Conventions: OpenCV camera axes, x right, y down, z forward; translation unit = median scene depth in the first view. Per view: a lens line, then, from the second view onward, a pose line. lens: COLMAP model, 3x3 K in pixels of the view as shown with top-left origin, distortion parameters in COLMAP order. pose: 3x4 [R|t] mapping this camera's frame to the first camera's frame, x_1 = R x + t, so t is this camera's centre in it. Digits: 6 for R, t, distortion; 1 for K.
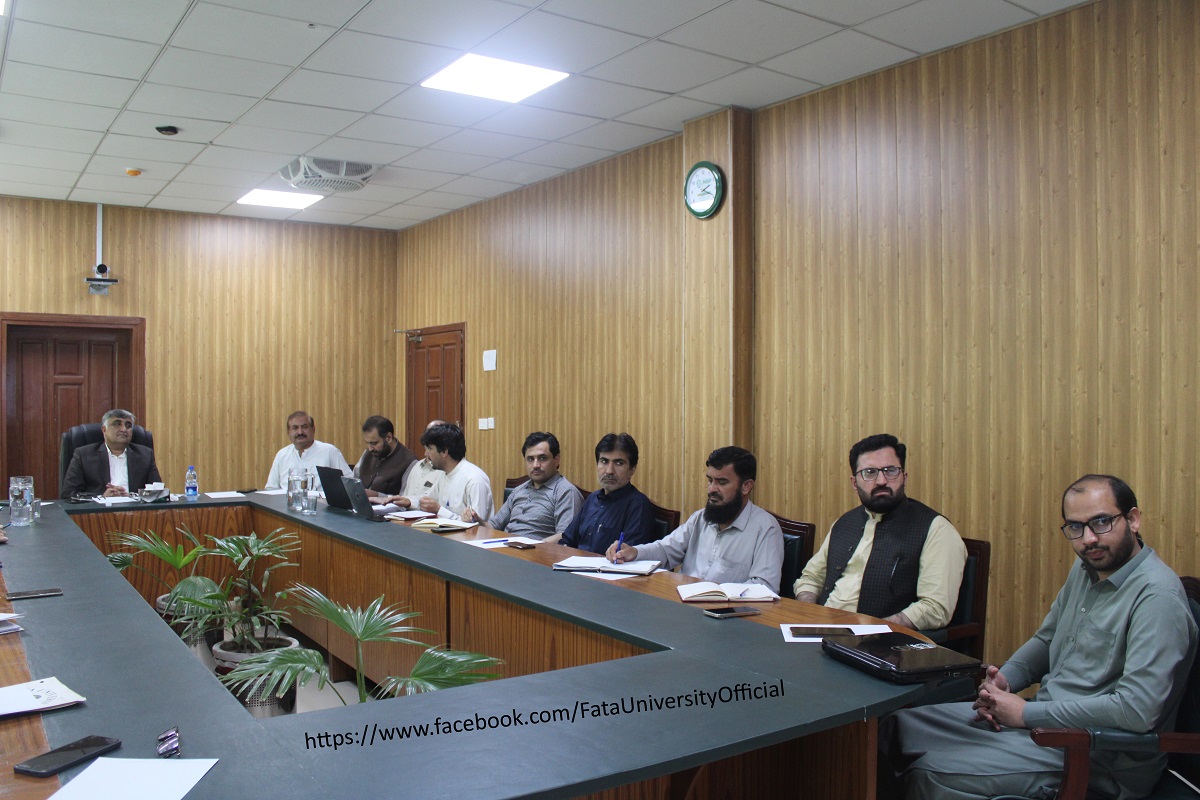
lens RADIAL K [[995.1, 0, 600.0], [0, 995.1, 400.0], [0, 0, 1]] dist [-0.168819, 0.148722]
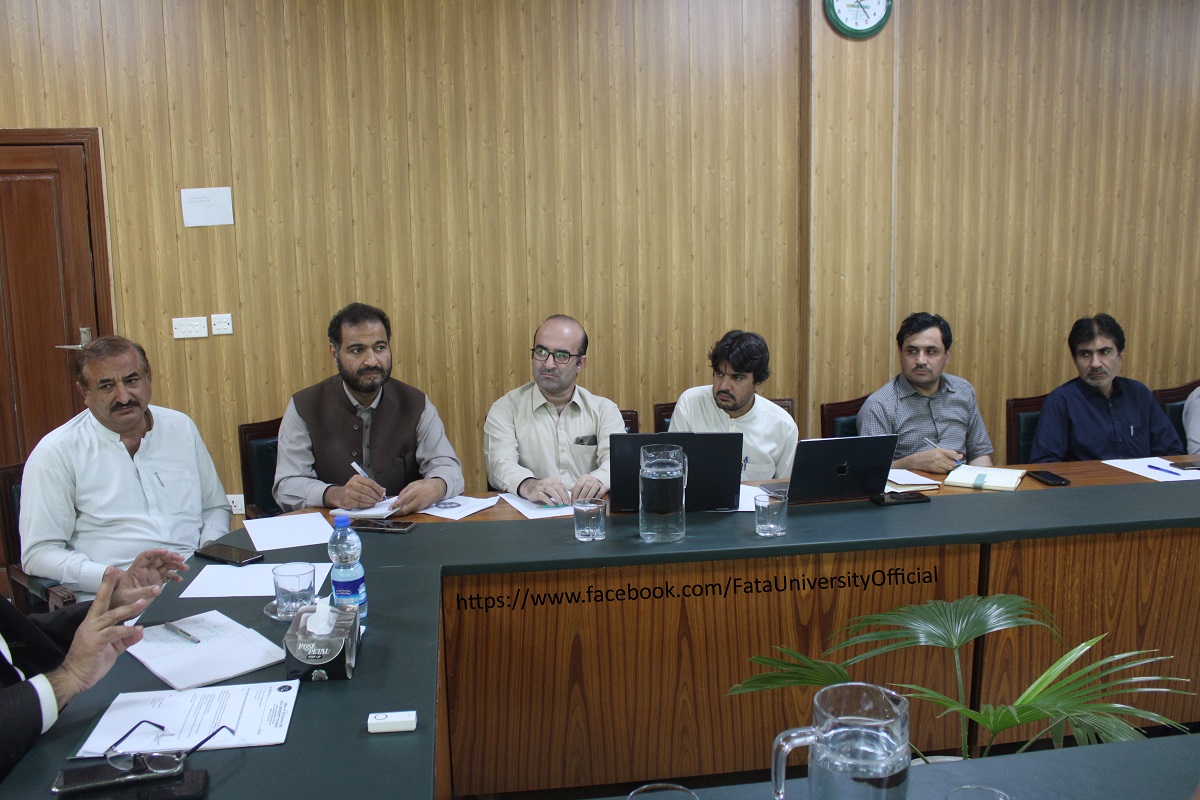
lens RADIAL K [[995.1, 0, 600.0], [0, 995.1, 400.0], [0, 0, 1]] dist [-0.168819, 0.148722]
pose [[0.434997, -0.146435, 0.888445, -0.879331], [0.016007, 0.987789, 0.154972, -0.025711], [-0.900290, -0.053191, 0.432029, 1.029536]]
